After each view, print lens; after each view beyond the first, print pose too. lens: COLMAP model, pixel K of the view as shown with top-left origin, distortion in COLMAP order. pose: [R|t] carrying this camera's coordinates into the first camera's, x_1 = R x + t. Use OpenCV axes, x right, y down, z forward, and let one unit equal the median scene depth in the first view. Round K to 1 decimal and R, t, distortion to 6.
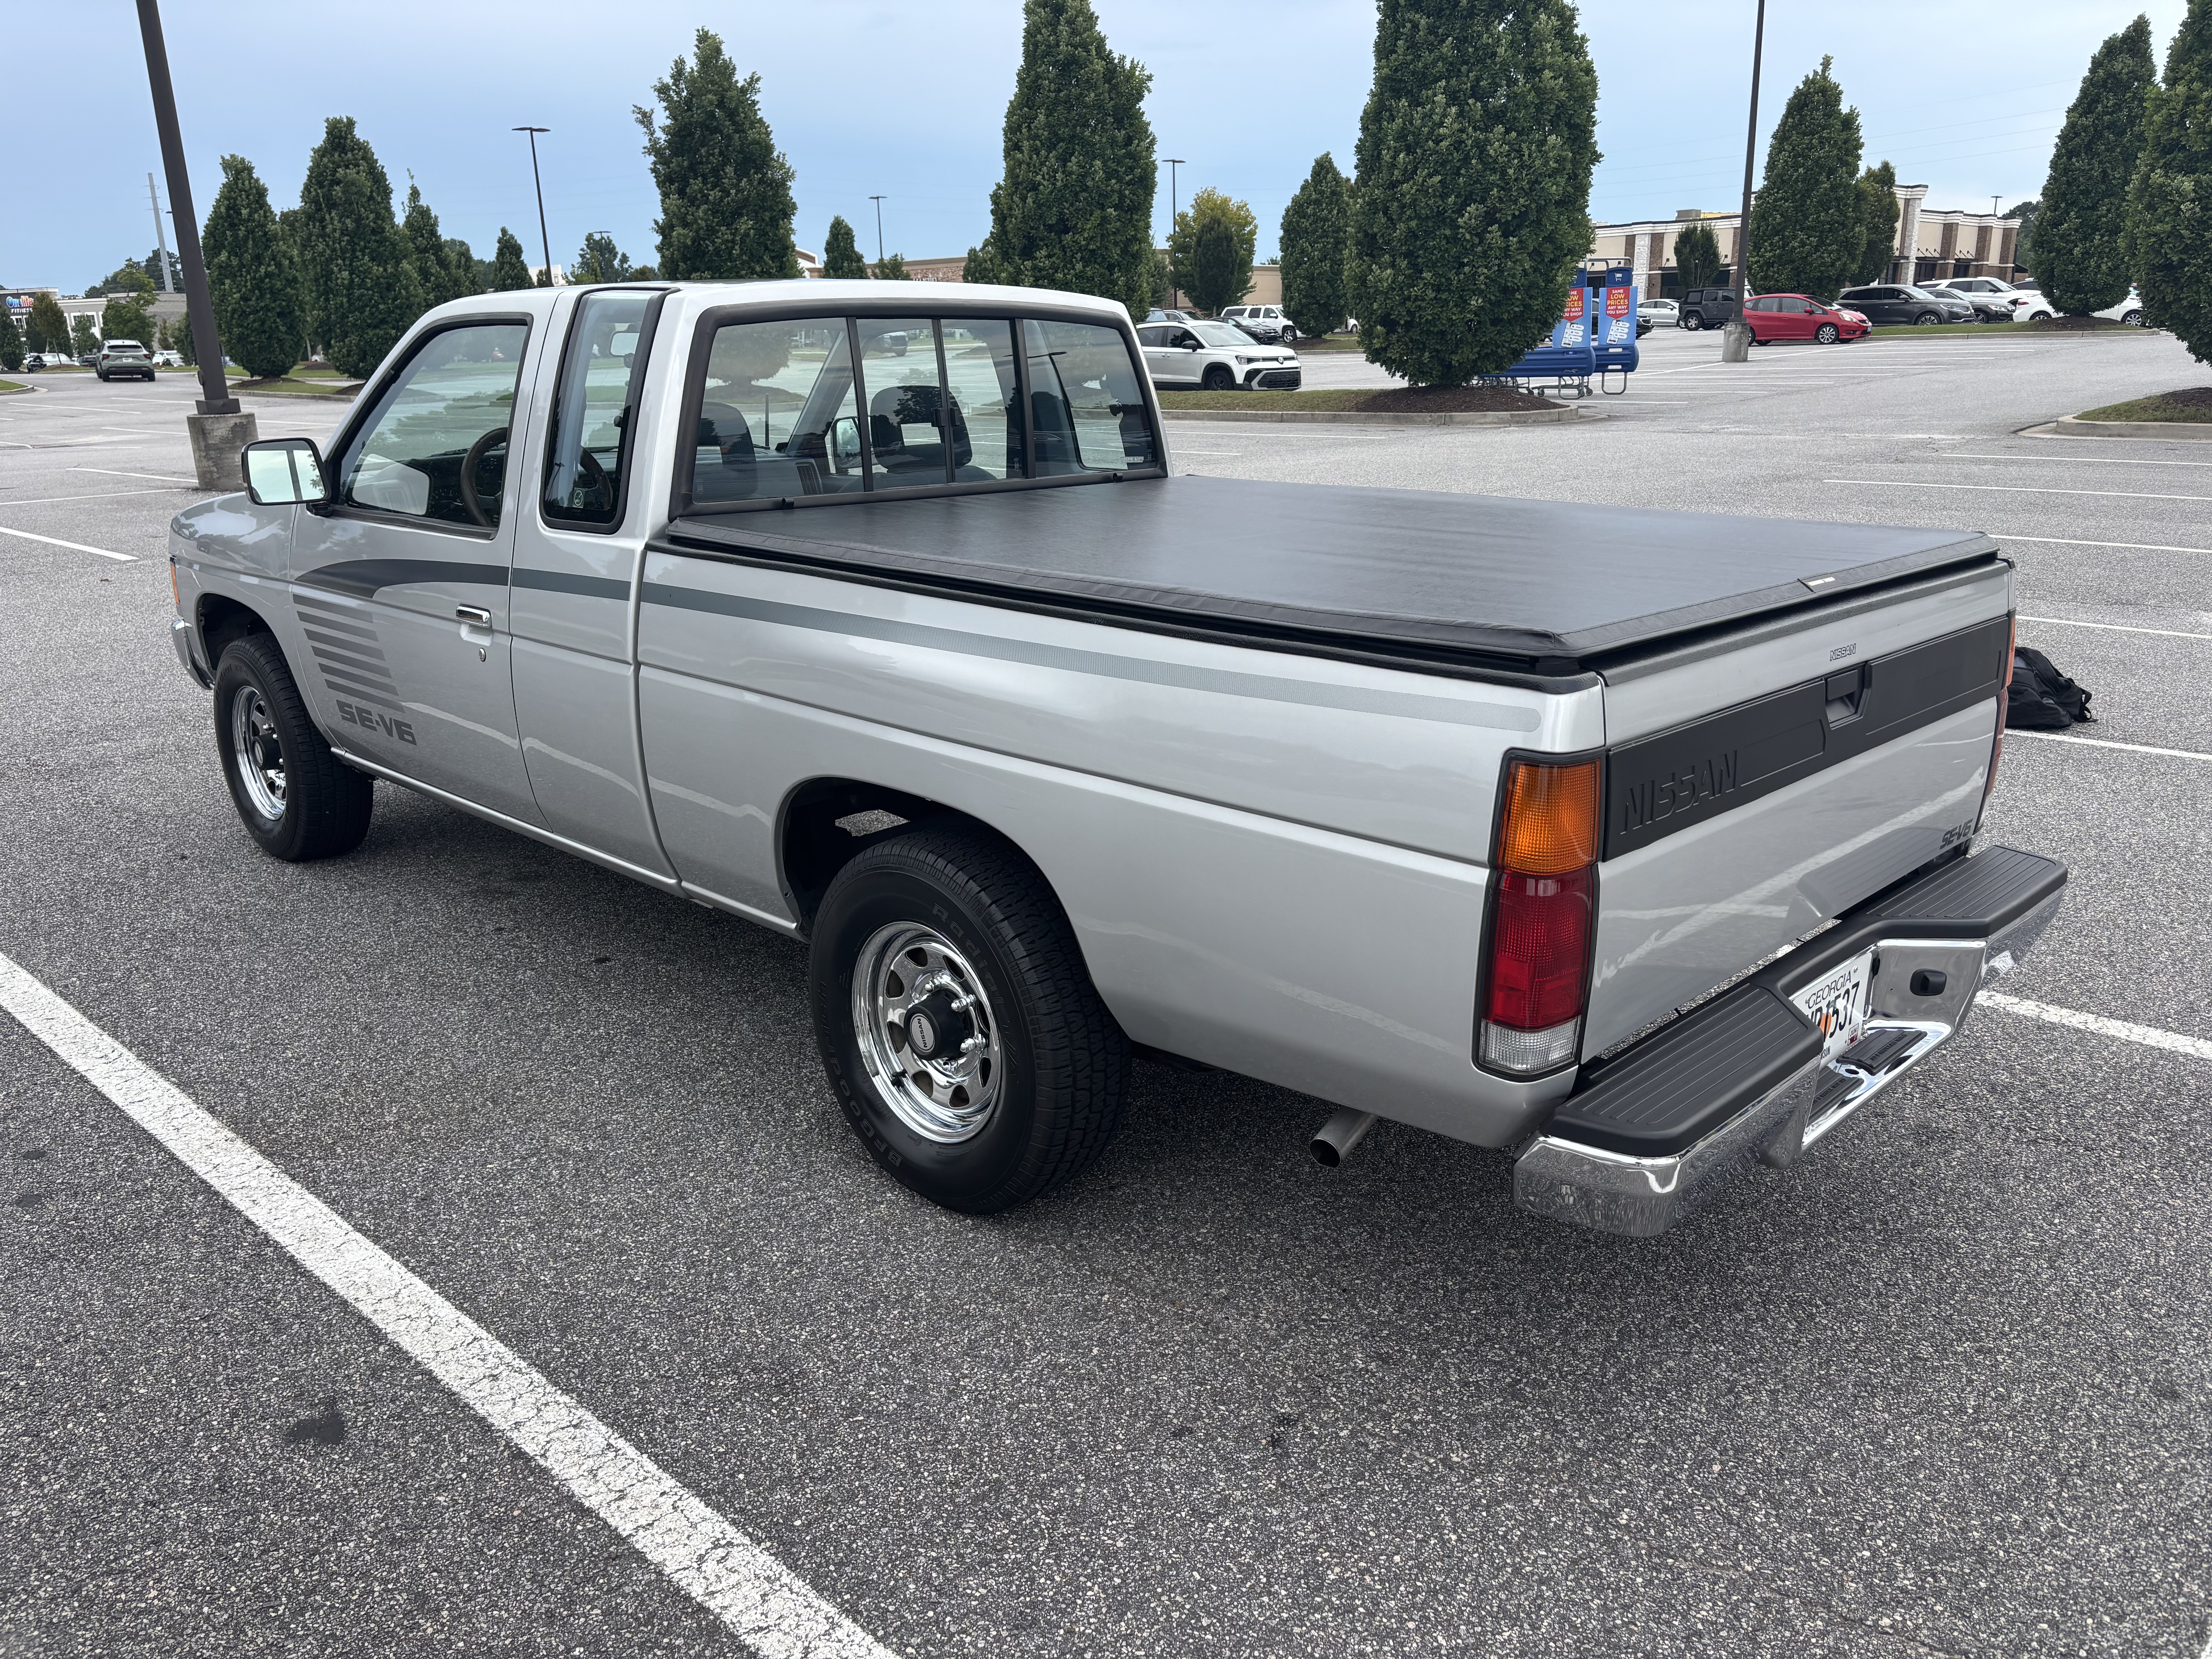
lens RADIAL K [[1677.5, 0, 1114.6], [0, 1677.5, 822.6], [0, 0, 1]] dist [0.044677, -0.037124]
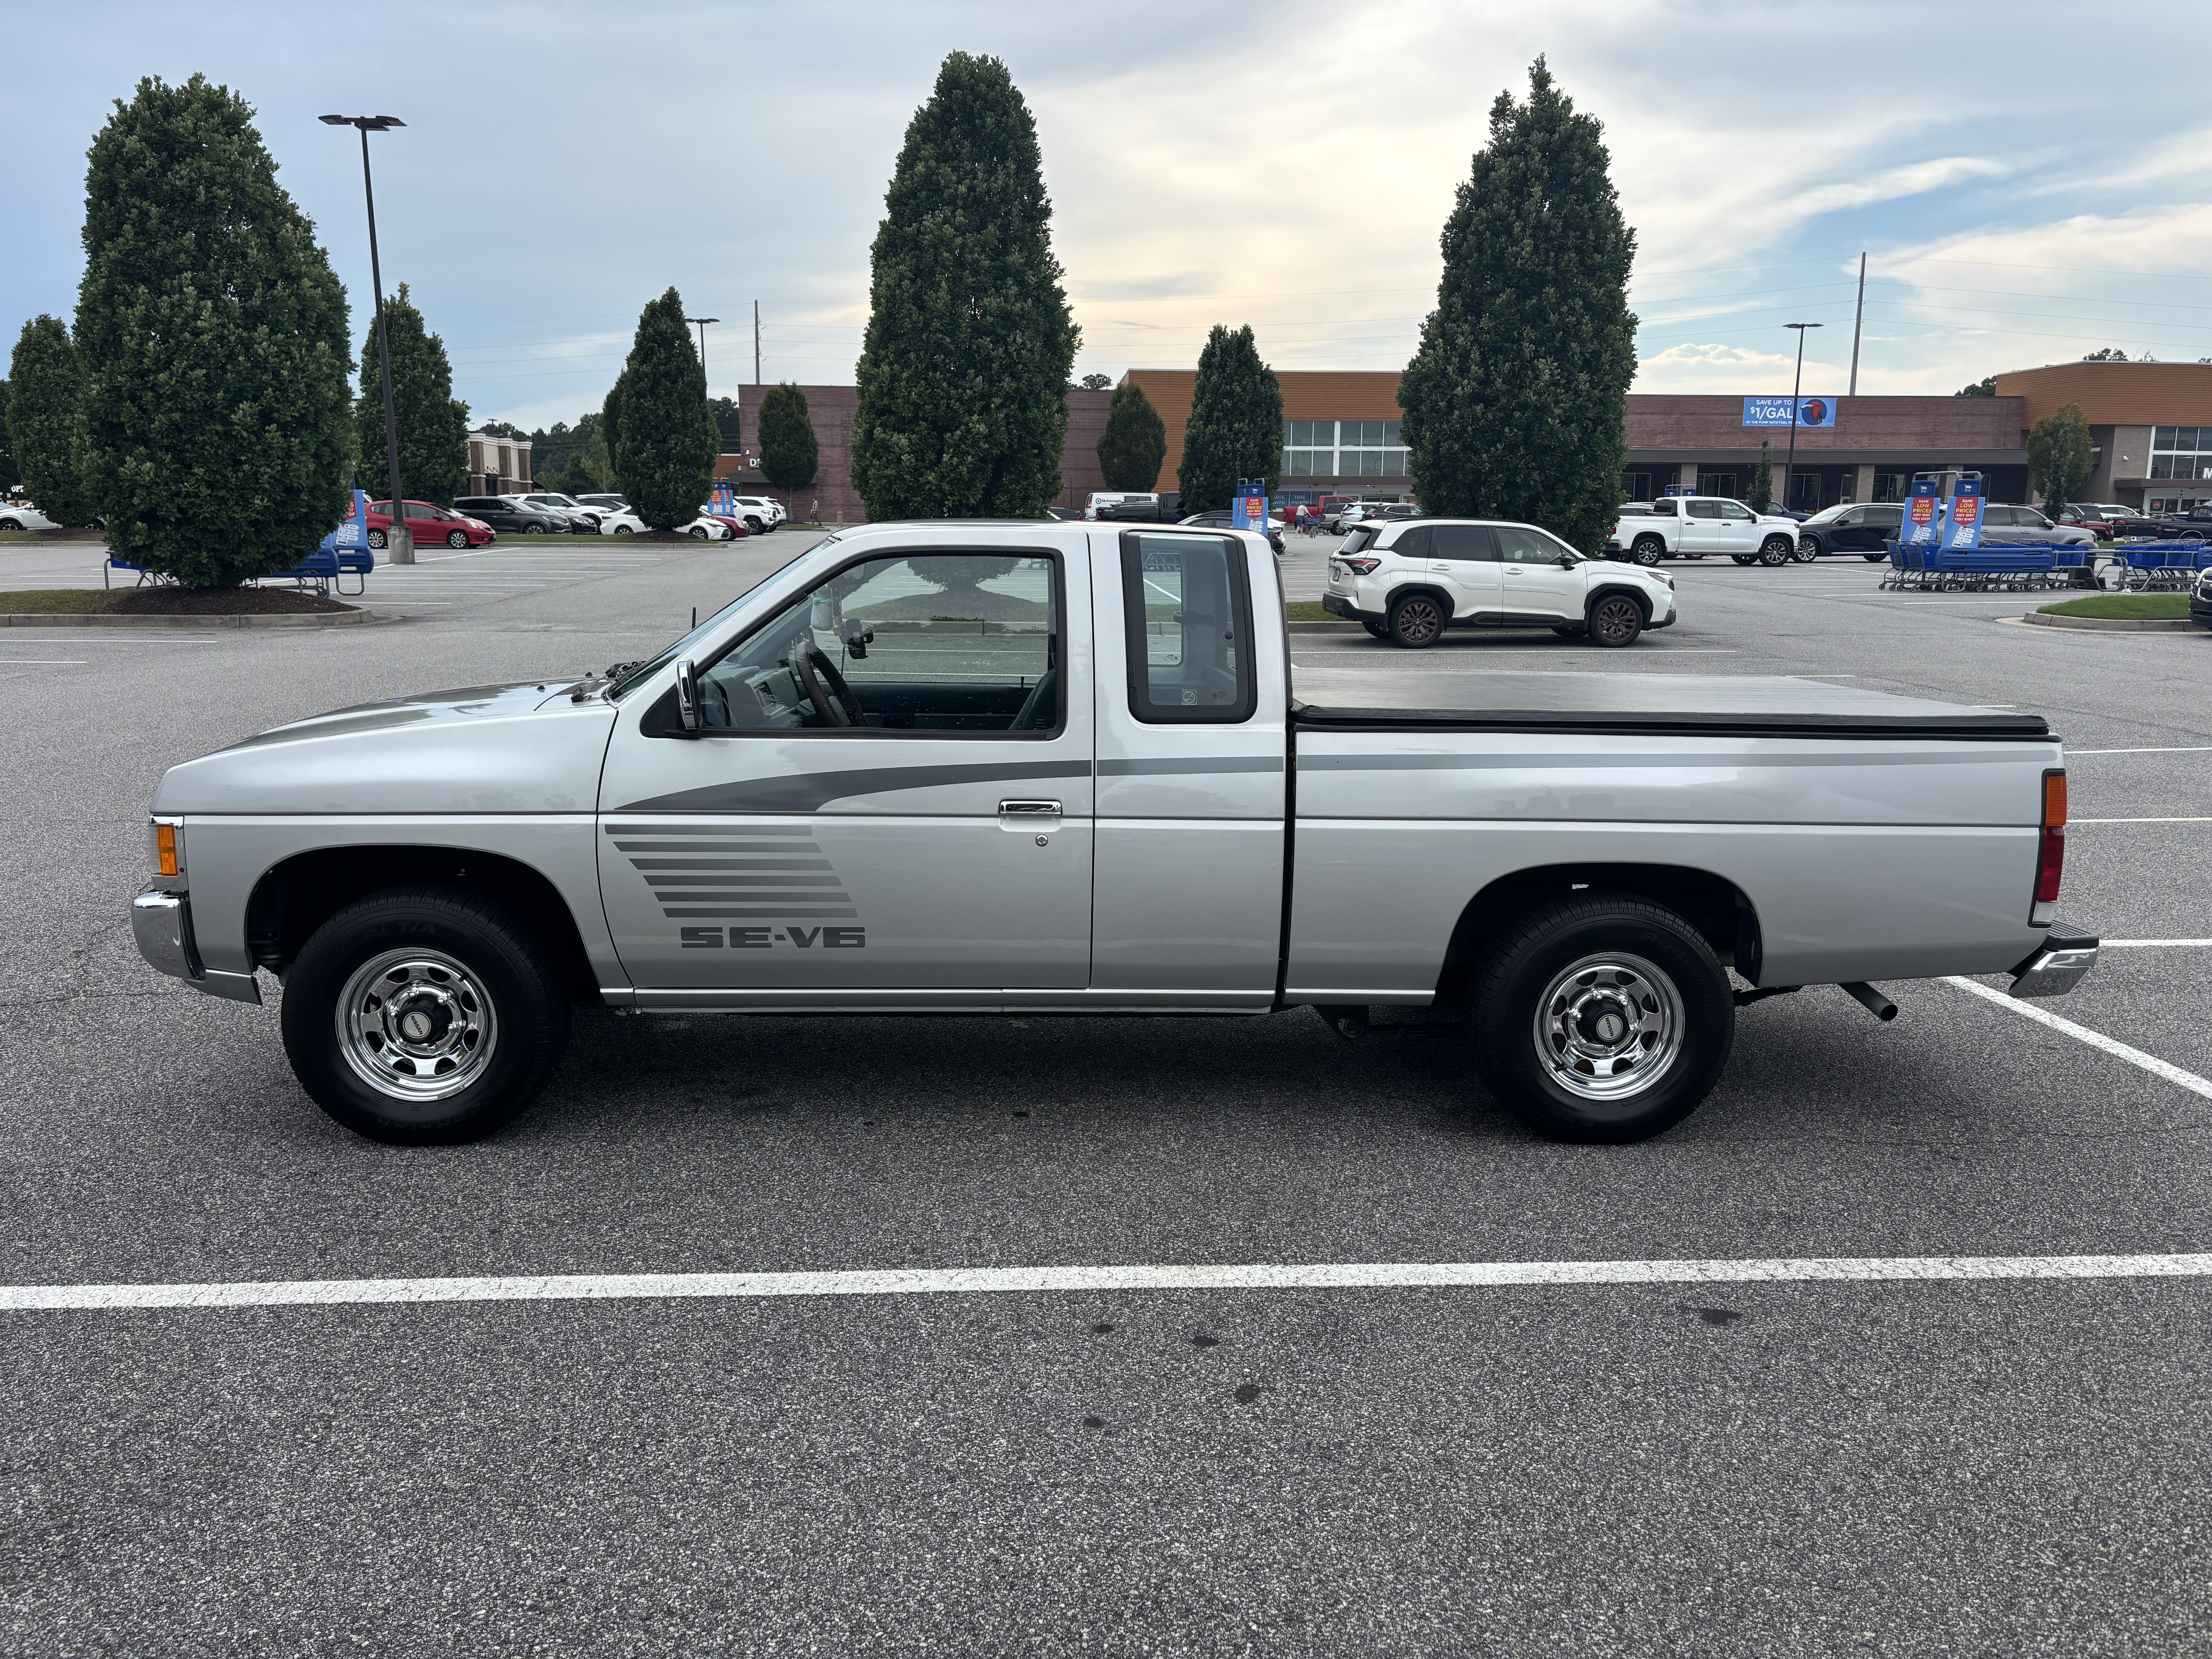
lens RADIAL K [[1677.5, 0, 1114.6], [0, 1677.5, 822.6], [0, 0, 1]] dist [0.044677, -0.037124]
pose [[0.683495, -0.102325, 0.722747, -0.168122], [0.183660, 0.982381, -0.034601, -0.009070], [-0.706473, 0.156389, 0.690246, 0.028646]]
